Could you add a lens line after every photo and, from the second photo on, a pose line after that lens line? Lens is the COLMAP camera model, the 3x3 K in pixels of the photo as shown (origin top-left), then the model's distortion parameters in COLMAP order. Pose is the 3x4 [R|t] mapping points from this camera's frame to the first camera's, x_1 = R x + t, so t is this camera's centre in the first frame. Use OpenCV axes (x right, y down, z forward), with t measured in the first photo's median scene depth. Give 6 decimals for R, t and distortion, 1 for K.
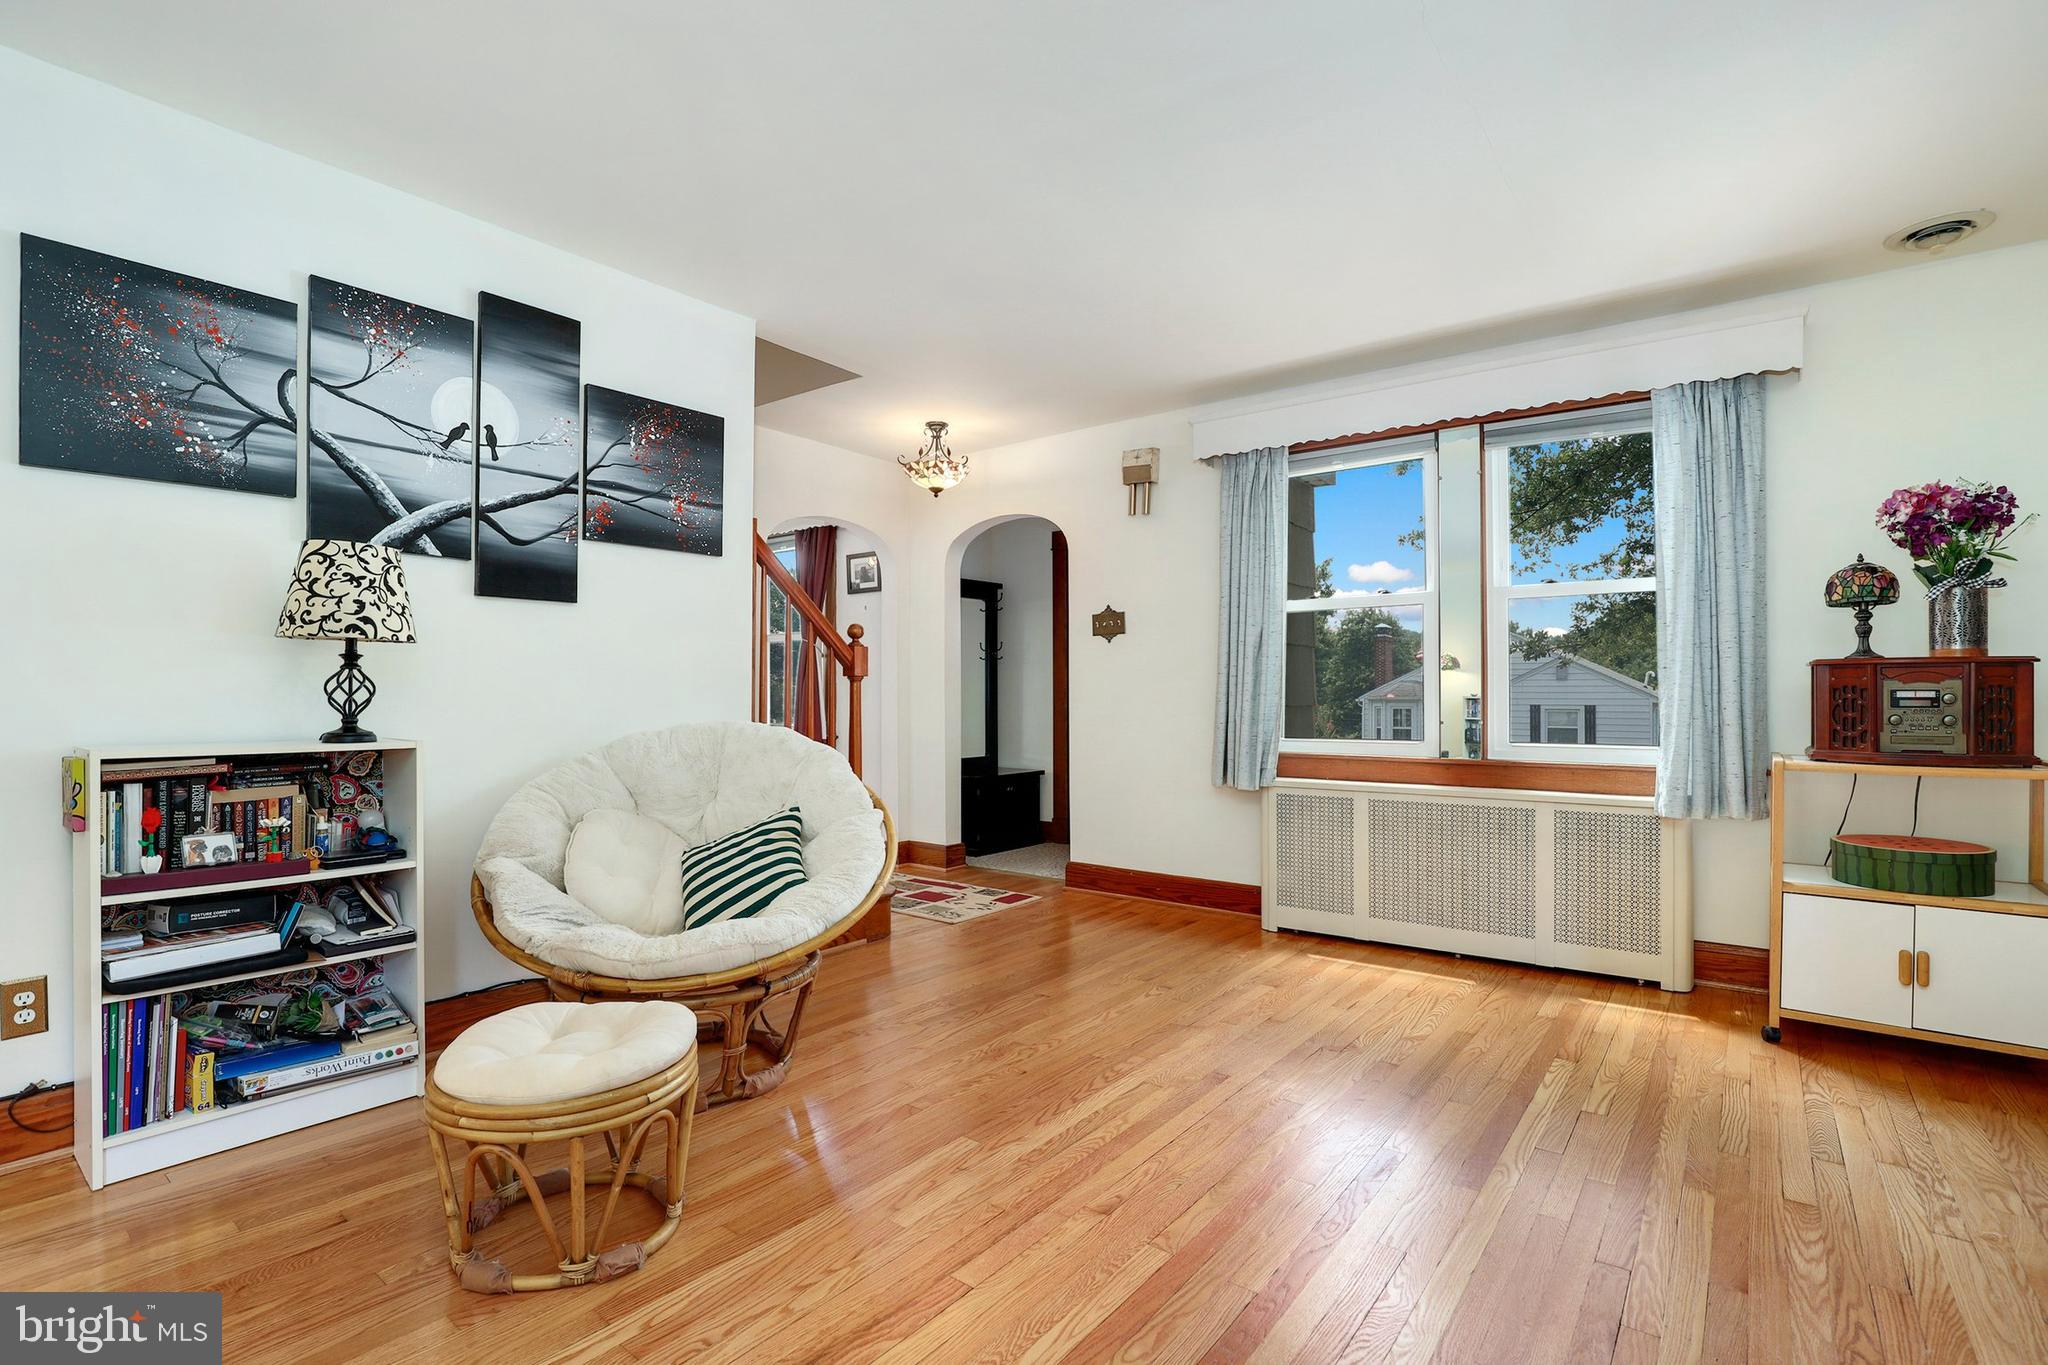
lens RADIAL K [[943.8, 0, 1032.4], [0, 943.8, 684.4], [0, 0, 1]] dist [-0.028326, 0.000192]
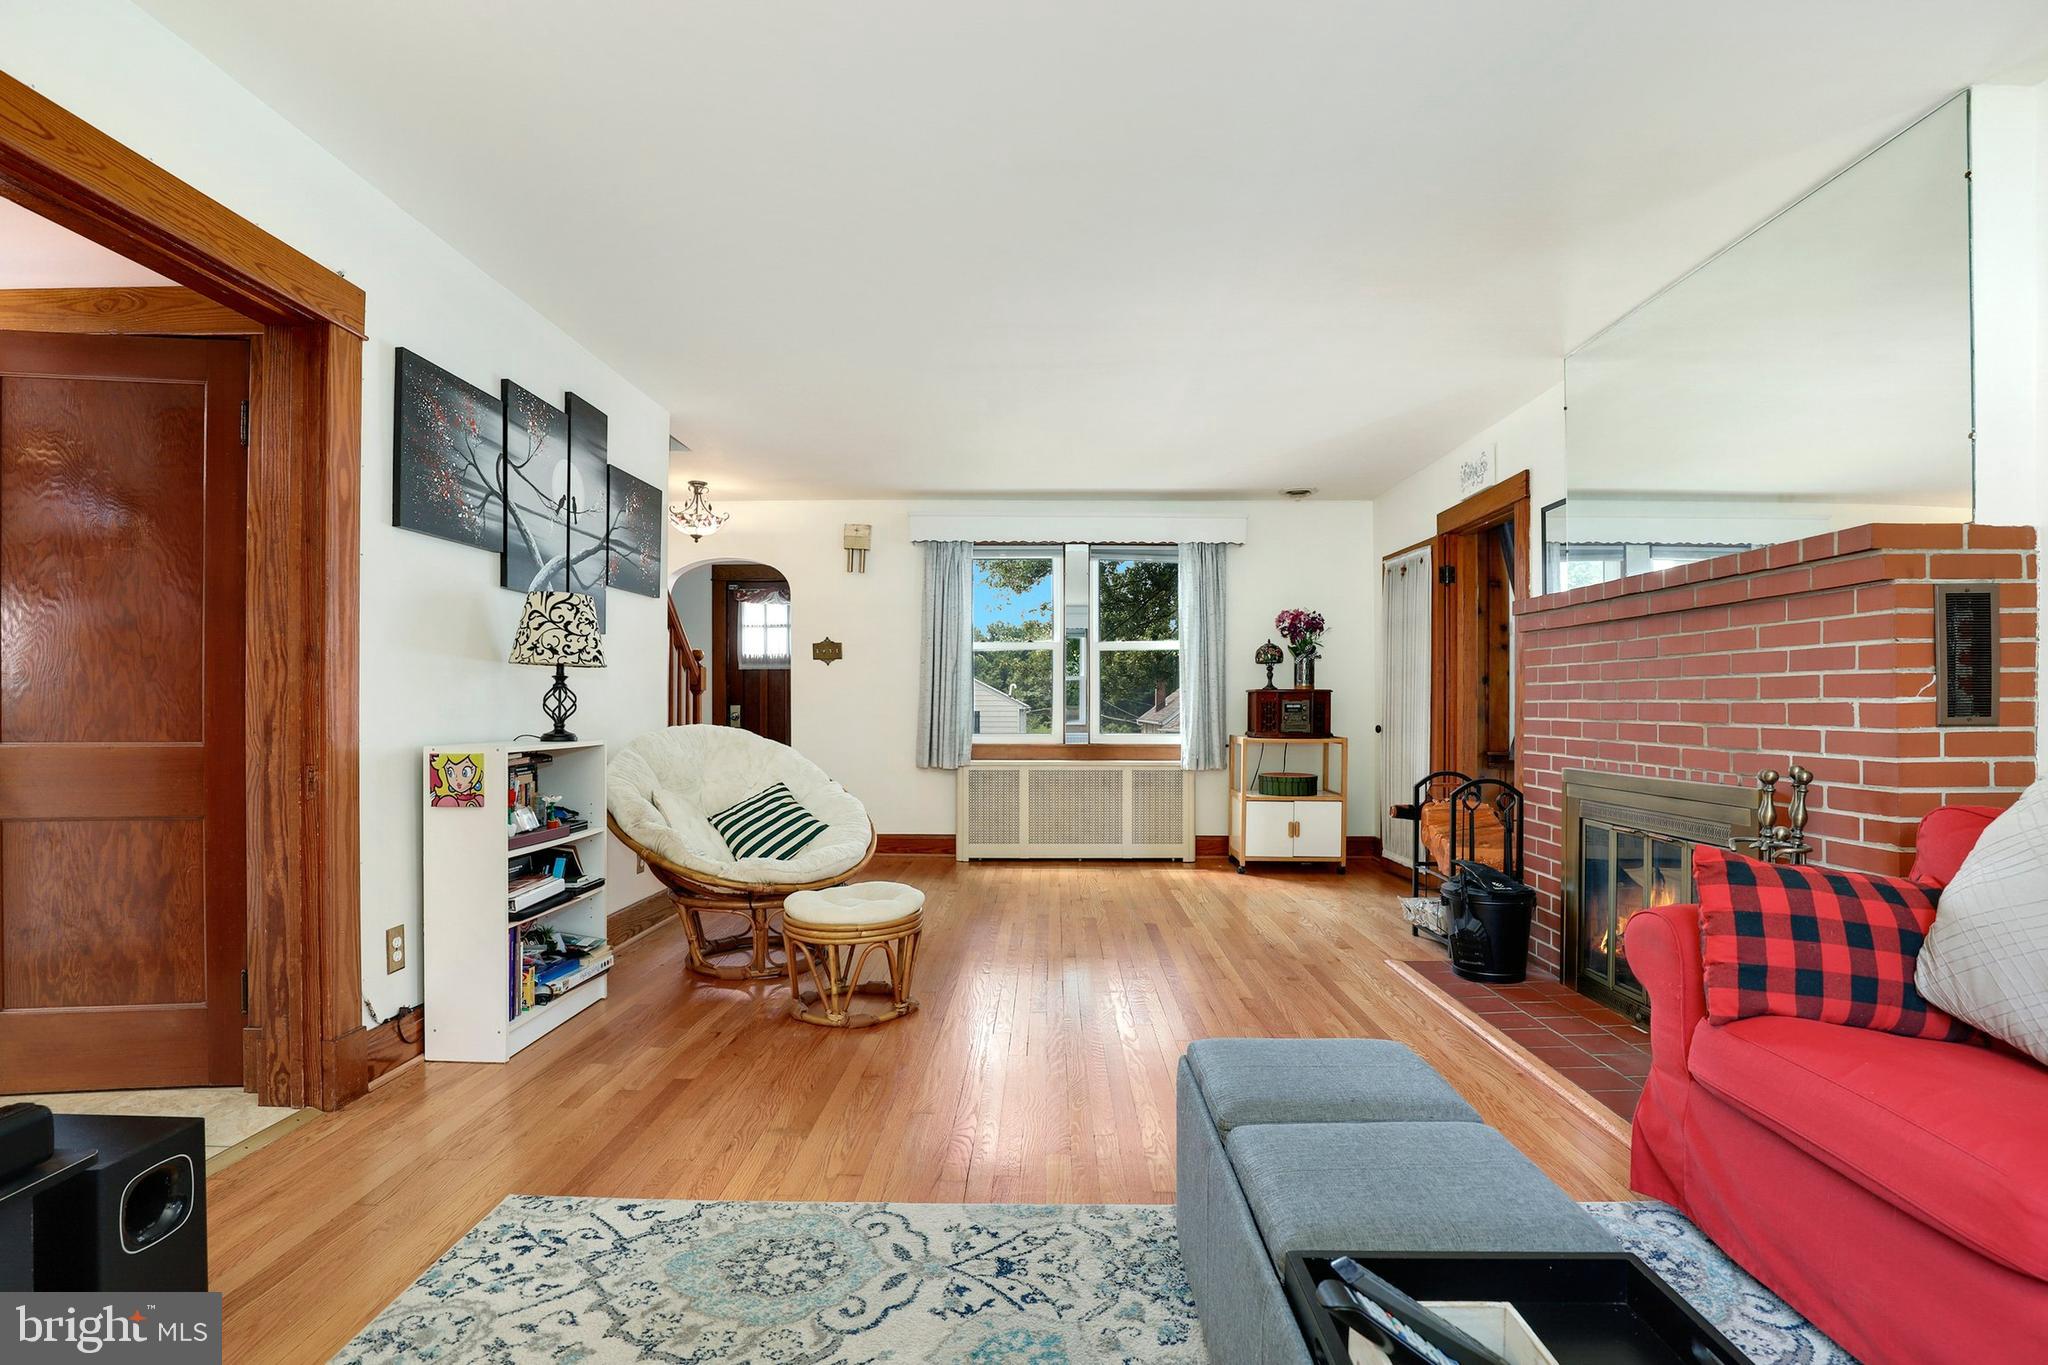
lens RADIAL K [[943.8, 0, 1032.4], [0, 943.8, 684.4], [0, 0, 1]] dist [-0.028326, 0.000192]
pose [[0.802790, 0.014017, 0.596097, -0.849230], [-0.009498, 0.999897, -0.010720, -0.010256], [-0.596186, 0.002944, 0.802841, -0.421995]]
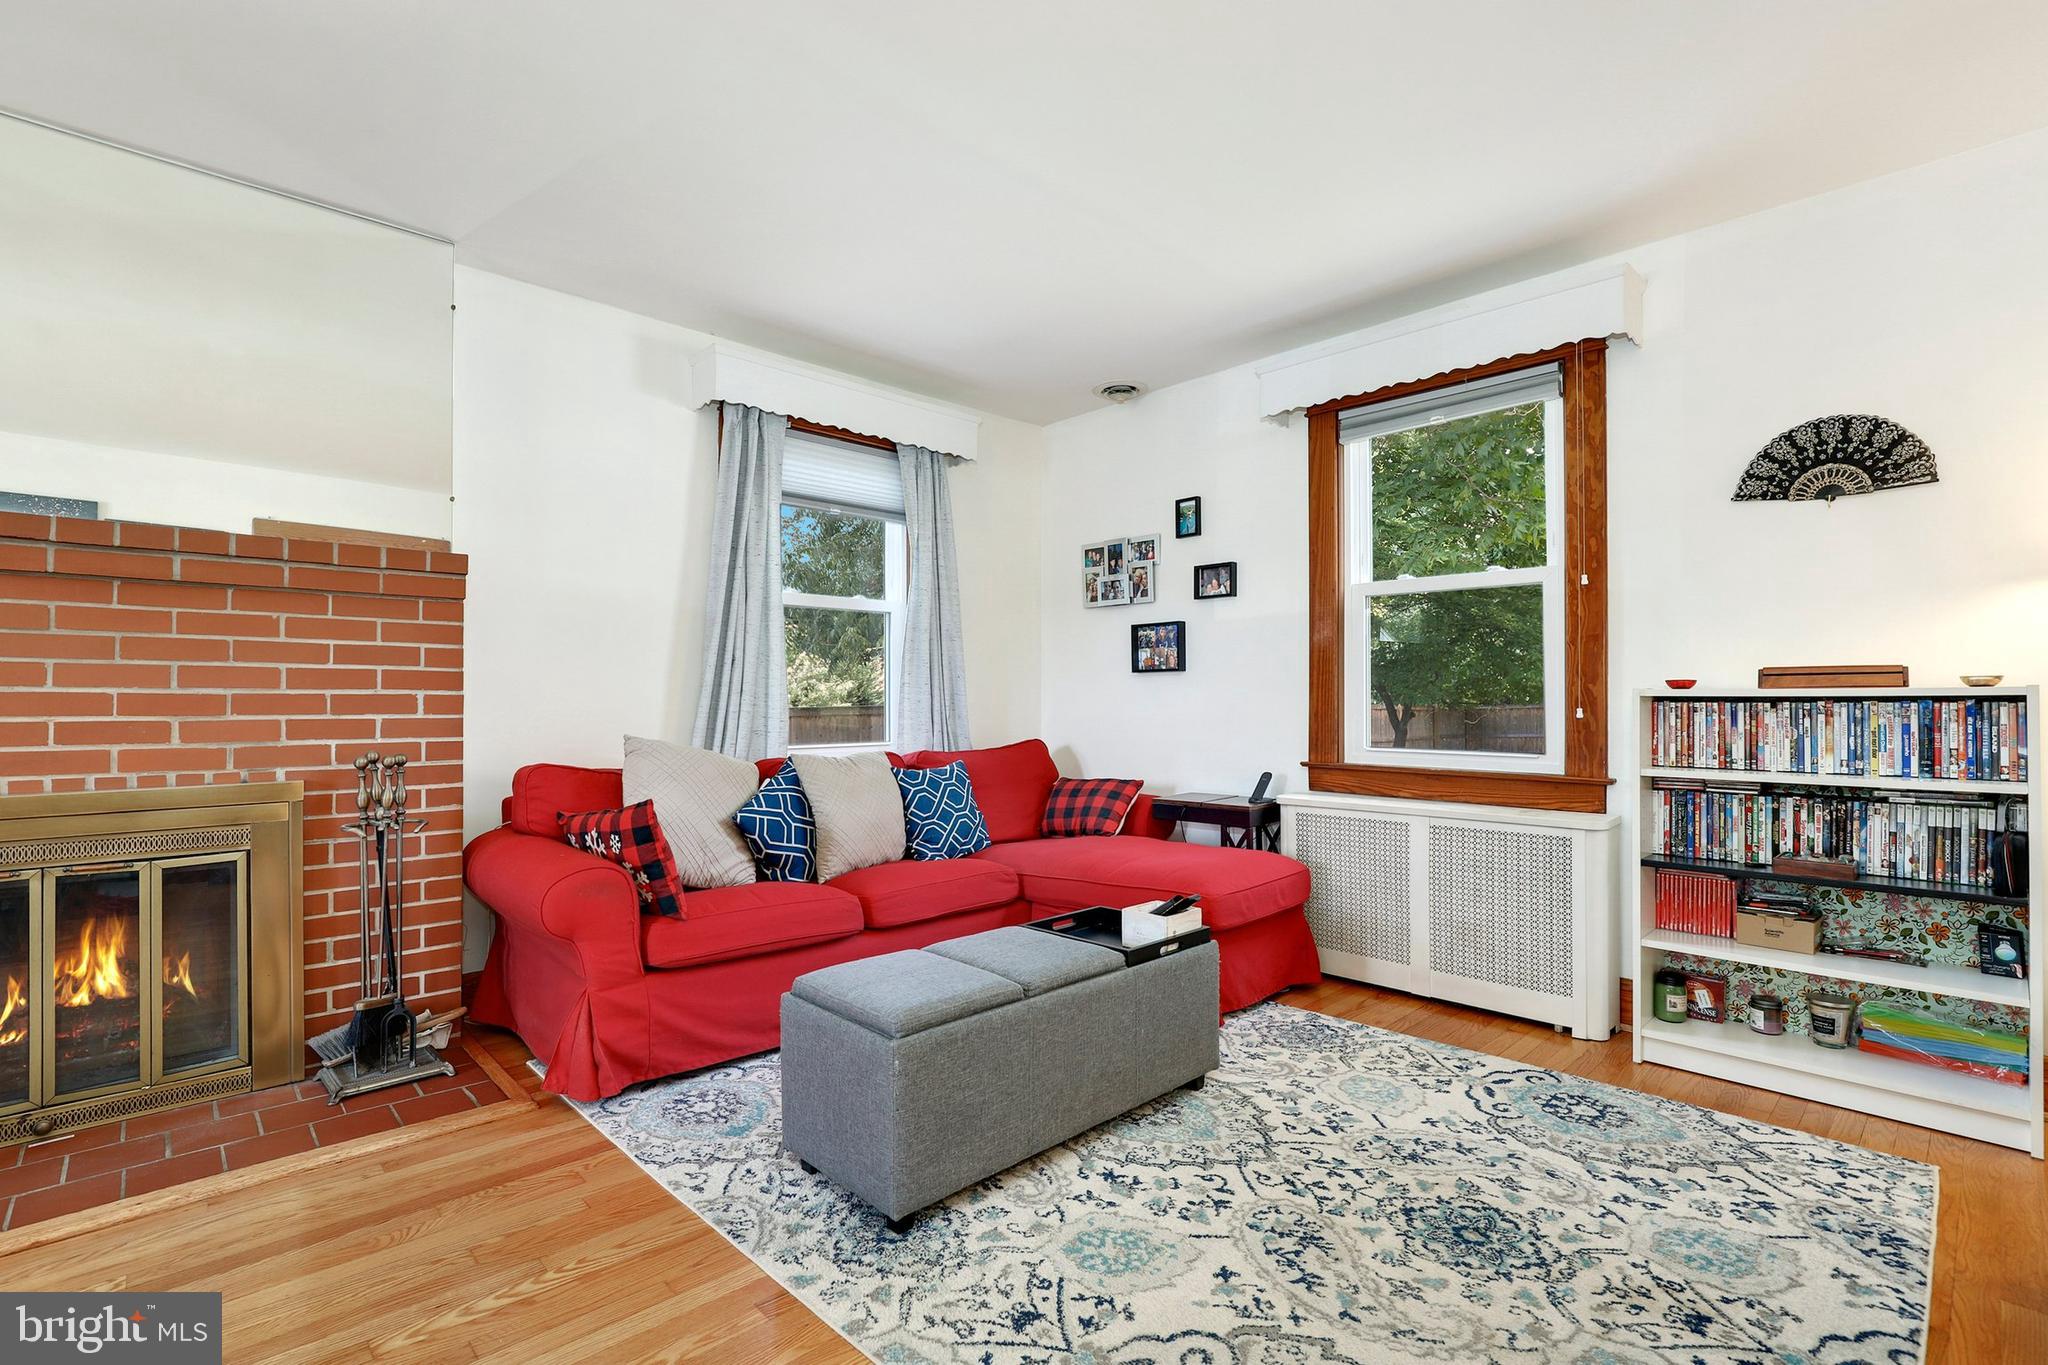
lens RADIAL K [[936.4, 0, 1024.0], [0, 936.4, 682.5], [0, 0, 1]] dist [-0.019367, -0.000171]
pose [[-0.987985, 0.000724, 0.154551, -0.574588], [-0.003866, 0.999560, -0.029394, 0.004053], [-0.154504, -0.029638, -0.987547, 0.649734]]
